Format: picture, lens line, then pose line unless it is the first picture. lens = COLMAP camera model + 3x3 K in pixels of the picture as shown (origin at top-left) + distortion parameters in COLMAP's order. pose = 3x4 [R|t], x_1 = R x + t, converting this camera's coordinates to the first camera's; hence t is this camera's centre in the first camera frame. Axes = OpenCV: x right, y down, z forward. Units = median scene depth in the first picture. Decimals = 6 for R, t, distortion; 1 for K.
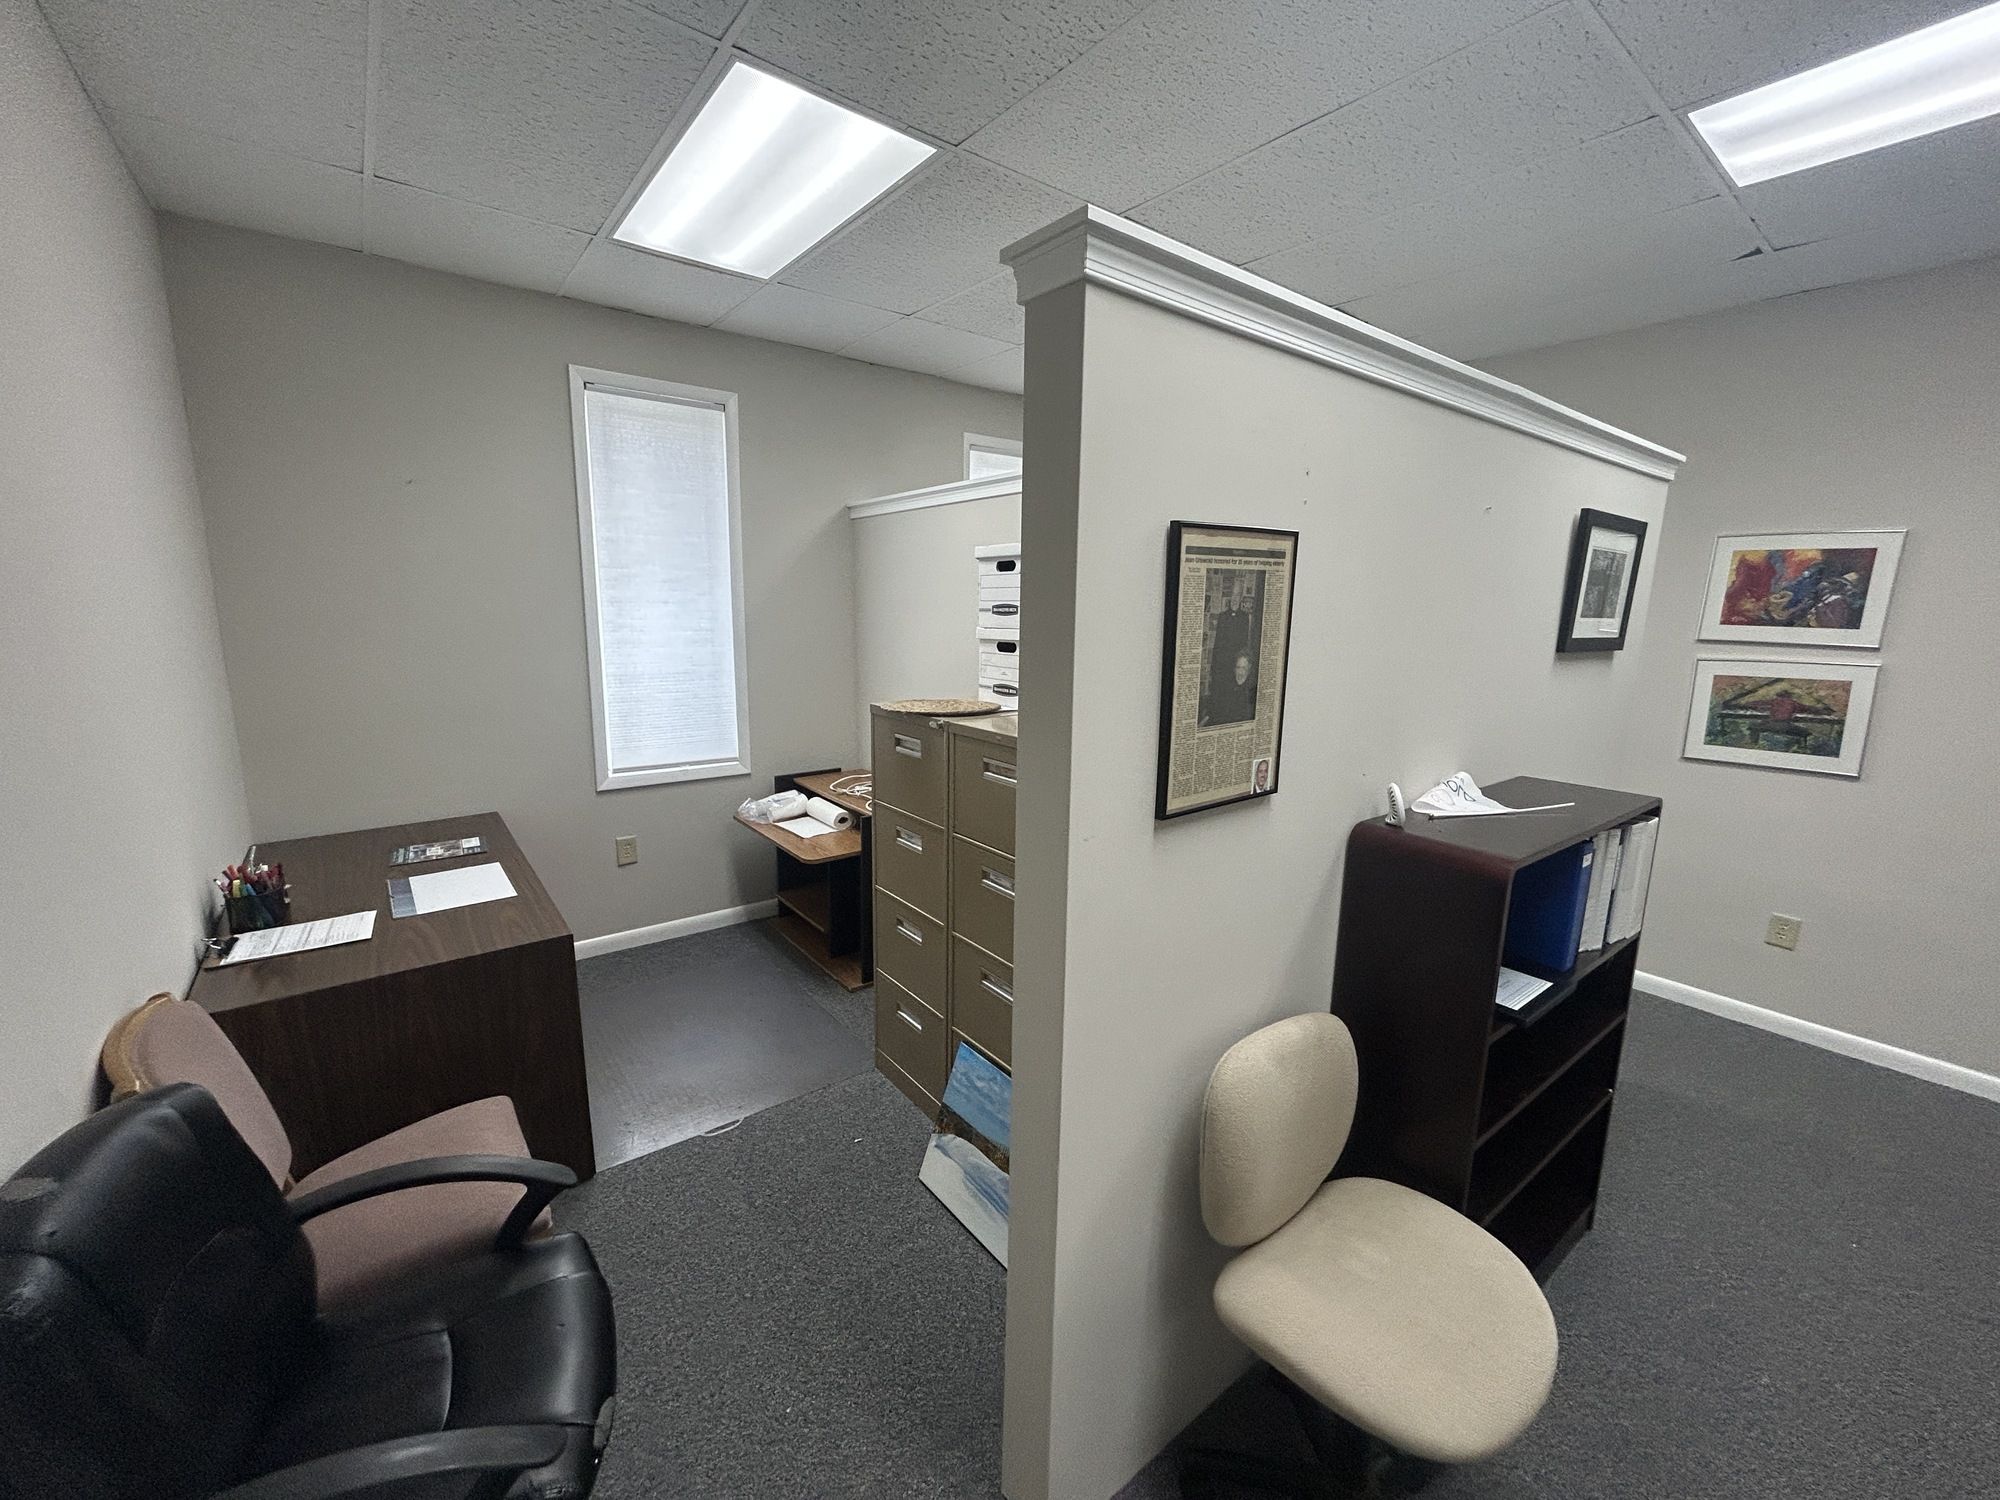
lens RADIAL K [[807.5, 0, 1000.0], [0, 807.5, 750.0], [0, 0, 1]] dist [0.001173, 0.000637]
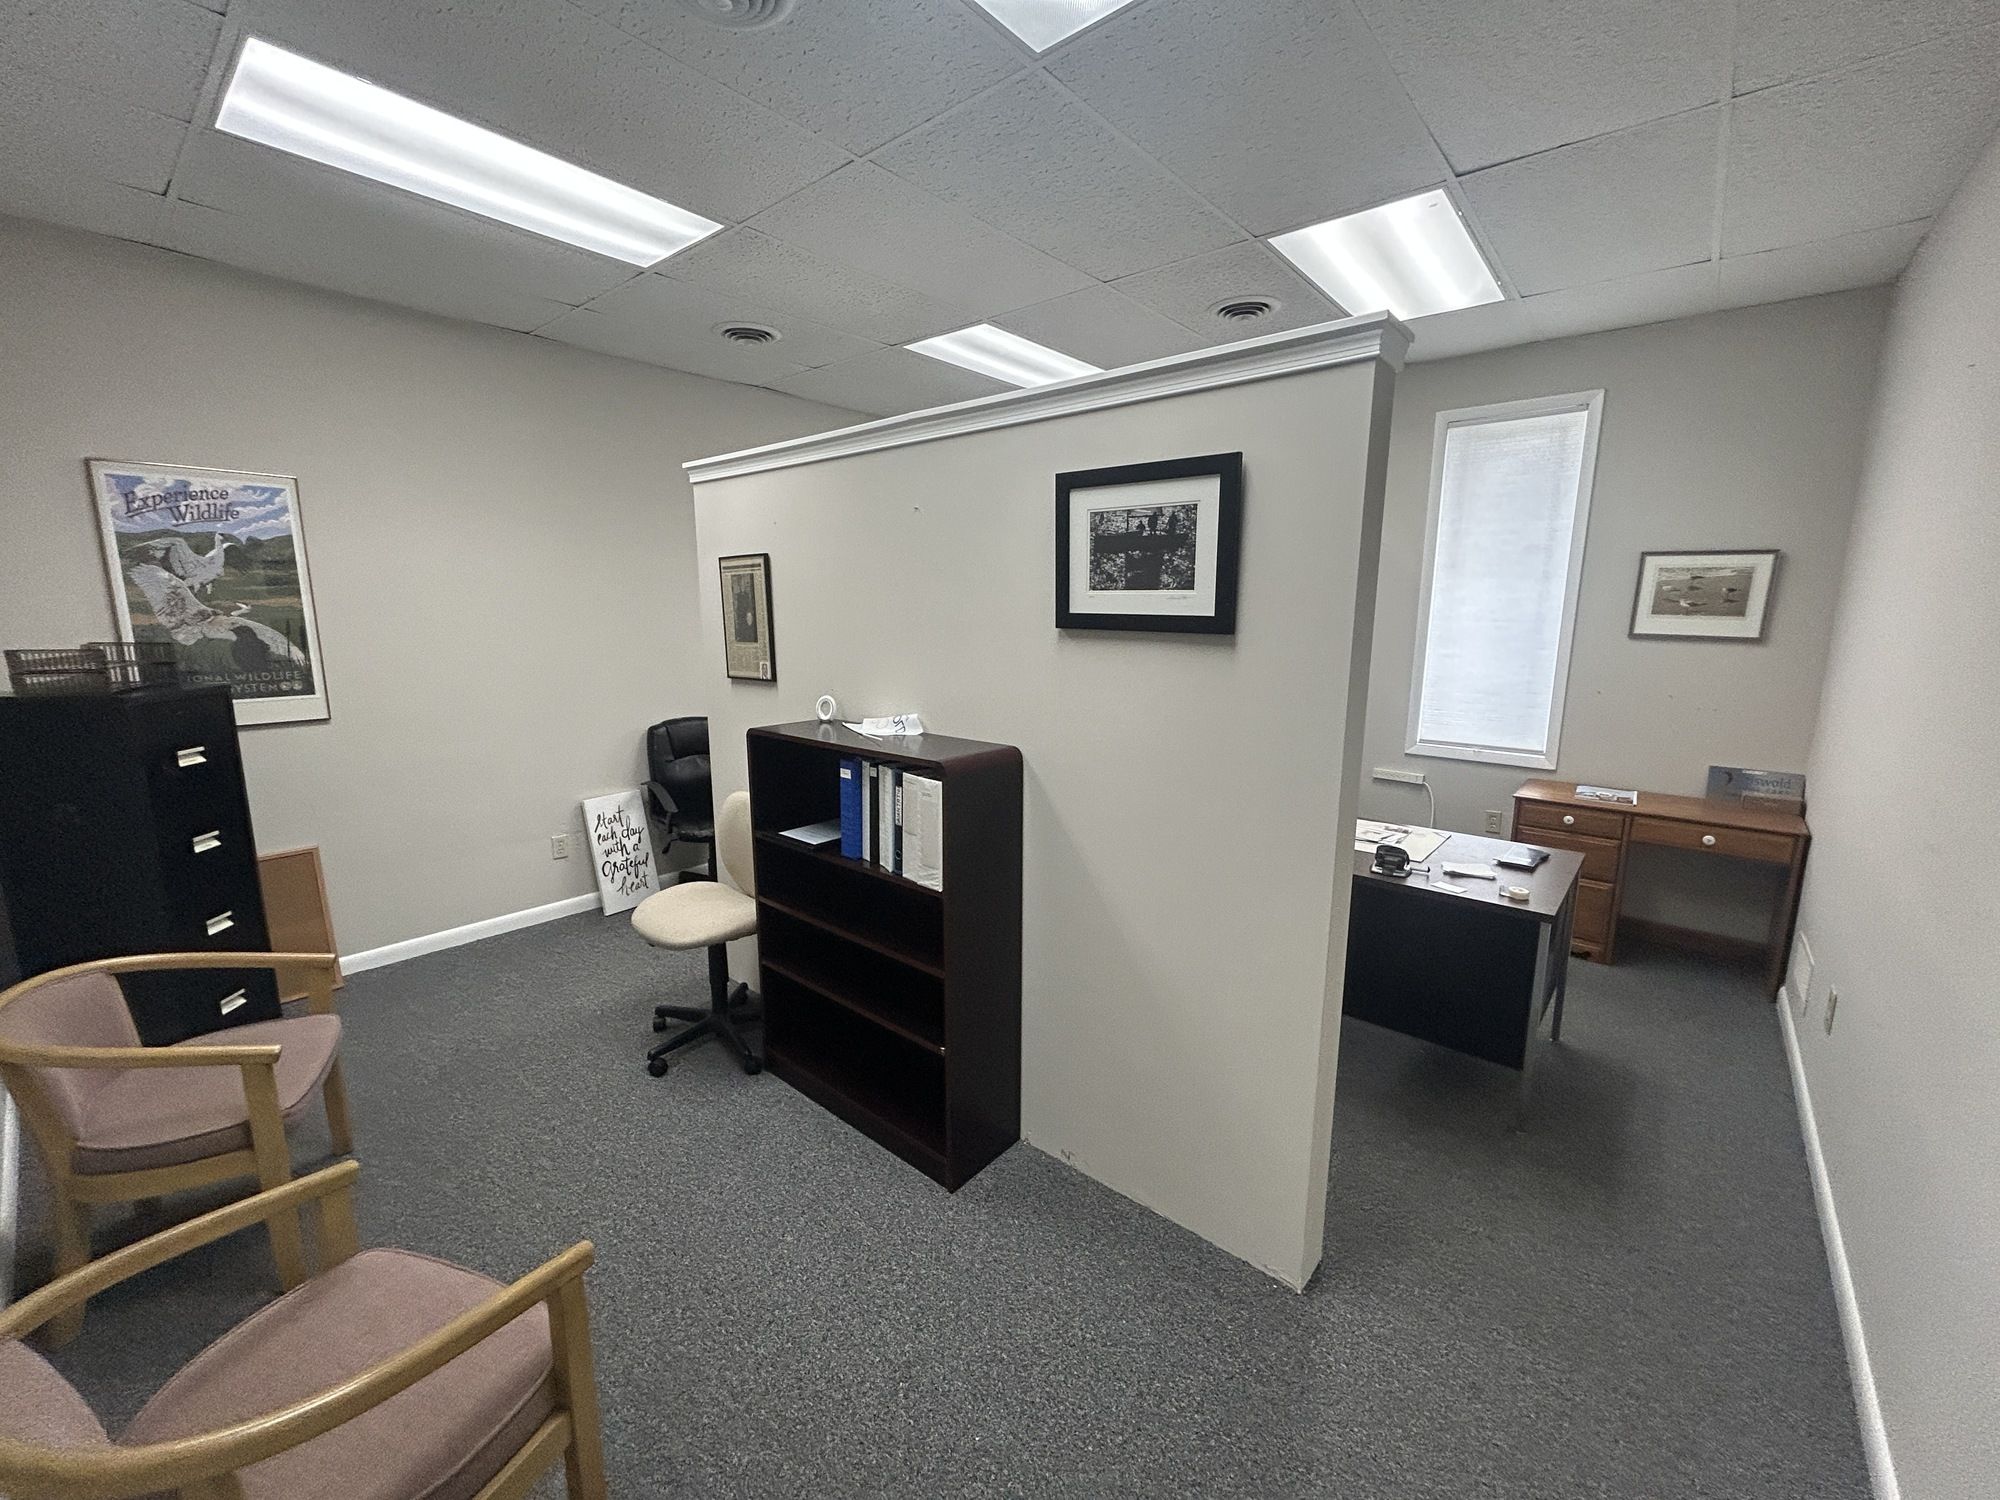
lens RADIAL K [[807.5, 0, 1000.0], [0, 807.5, 750.0], [0, 0, 1]] dist [0.001173, 0.000637]
pose [[0.208810, 0.148041, -0.966686, 2.635335], [-0.184170, 0.976742, 0.109800, -0.115389], [0.960458, 0.155108, 0.231219, 1.194125]]
